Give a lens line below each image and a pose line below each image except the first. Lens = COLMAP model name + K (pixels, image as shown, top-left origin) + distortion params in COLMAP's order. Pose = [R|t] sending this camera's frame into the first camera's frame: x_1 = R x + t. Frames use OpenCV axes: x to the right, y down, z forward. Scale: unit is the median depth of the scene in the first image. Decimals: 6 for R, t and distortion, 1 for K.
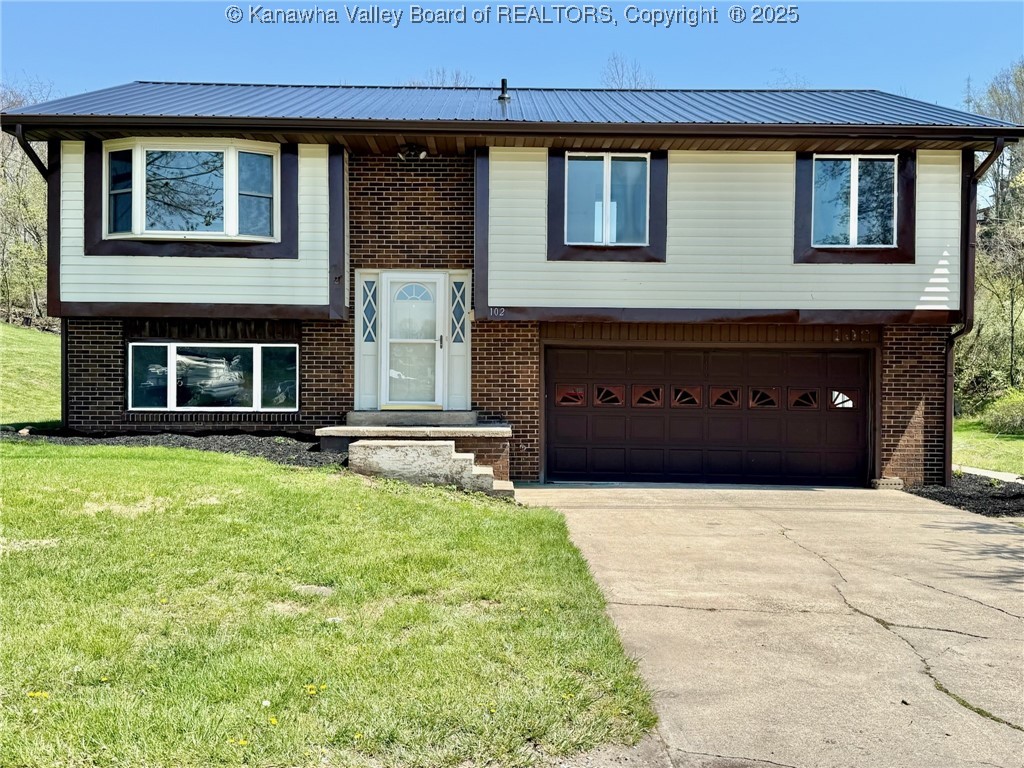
lens RADIAL K [[1007.8, 0, 519.7], [0, 1007.8, 382.1], [0, 0, 1]] dist [0.052279, 0.000000]
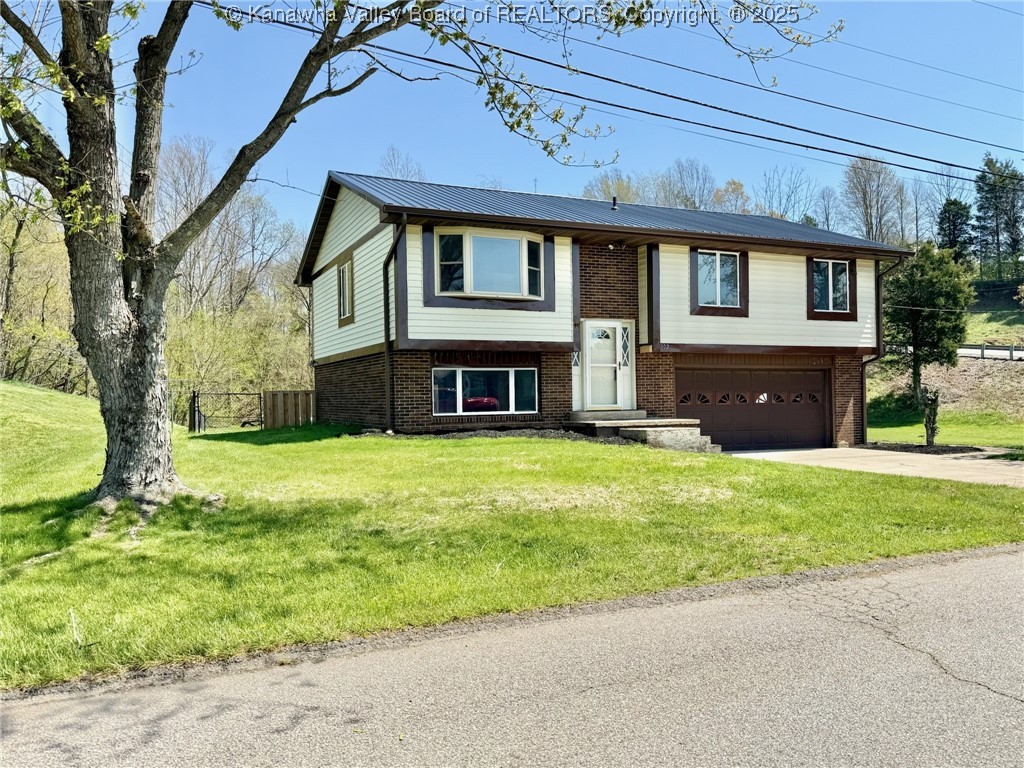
lens RADIAL K [[772.6, 0, 501.9], [0, 772.6, 384.3], [0, 0, 1]] dist [-0.015183, -0.004693]
pose [[0.929615, -0.014381, 0.368252, -0.704507], [0.020150, 0.999727, -0.011824, -0.001193], [-0.367981, 0.018412, 0.929651, -0.037758]]
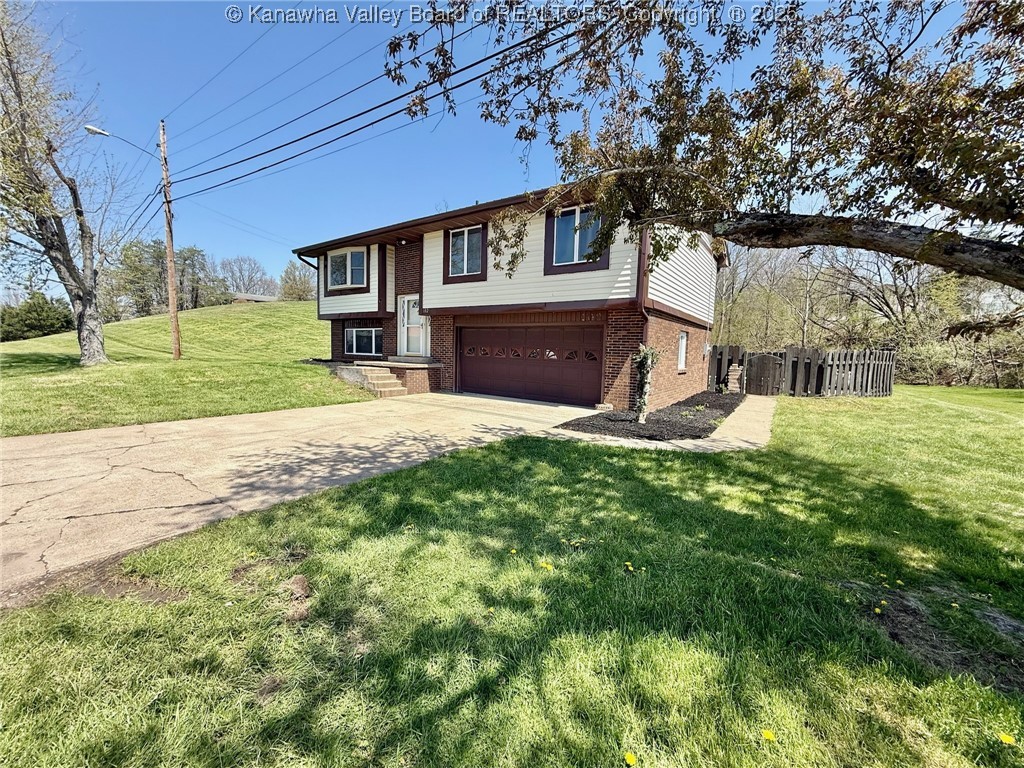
lens RADIAL K [[411.8, 0, 512.6], [0, 411.8, 387.5], [0, 0, 1]] dist [0.001423, -0.000020]
pose [[0.795672, 0.068076, -0.601890, 0.665324], [-0.022071, 0.996263, 0.083504, 0.015992], [0.605325, -0.053157, 0.794201, 0.392540]]
